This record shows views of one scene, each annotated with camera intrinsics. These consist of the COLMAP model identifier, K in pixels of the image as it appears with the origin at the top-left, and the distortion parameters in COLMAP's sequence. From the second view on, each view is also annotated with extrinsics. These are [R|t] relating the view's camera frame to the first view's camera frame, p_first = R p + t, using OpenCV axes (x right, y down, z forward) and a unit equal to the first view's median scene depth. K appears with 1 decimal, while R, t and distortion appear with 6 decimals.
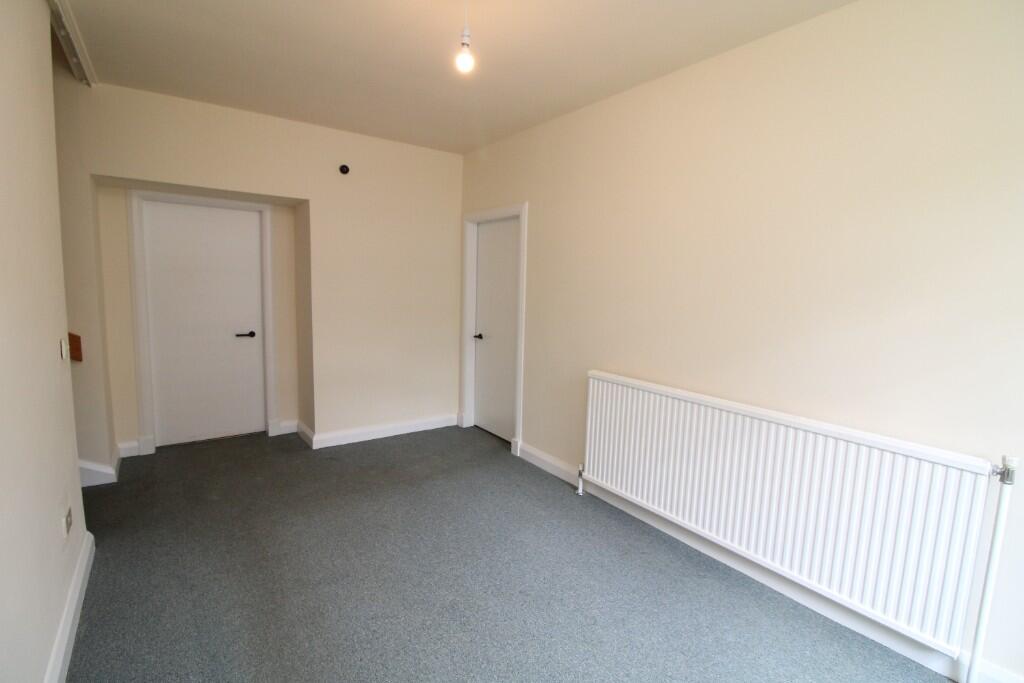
lens RADIAL K [[477.2, 0, 514.9], [0, 477.2, 341.0], [0, 0, 1]] dist [-0.000139, -0.011004]
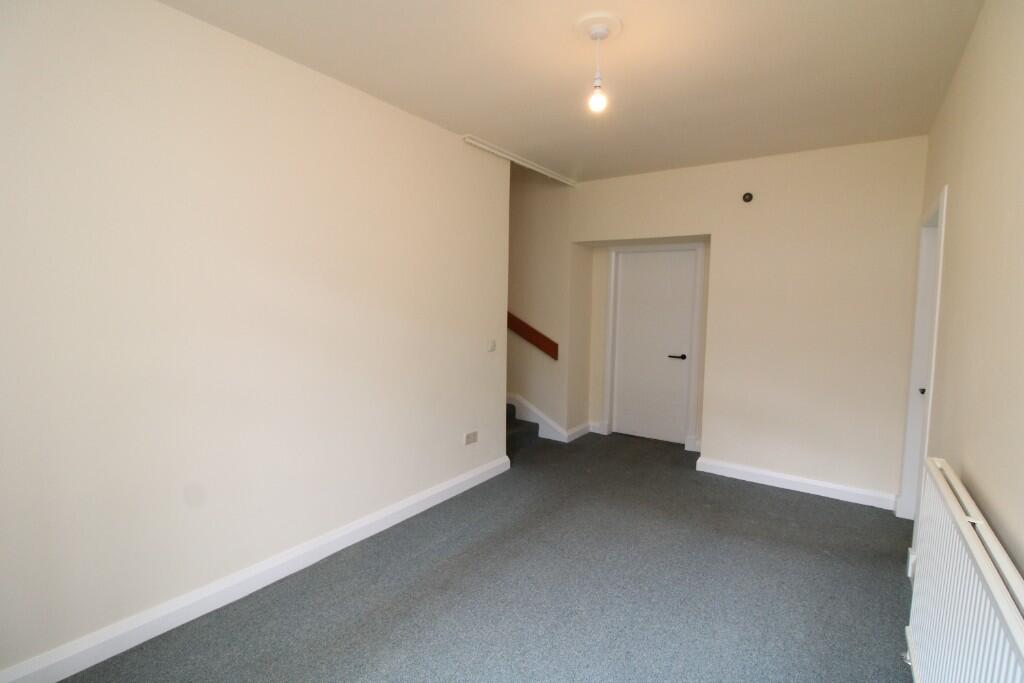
lens RADIAL K [[477.2, 0, 514.9], [0, 477.2, 341.0], [0, 0, 1]] dist [-0.000139, -0.011004]
pose [[0.322466, 0.052677, -0.945114, 0.446108], [-0.123197, 0.992293, 0.013272, -0.019669], [0.938530, 0.112155, 0.326470, 0.267710]]
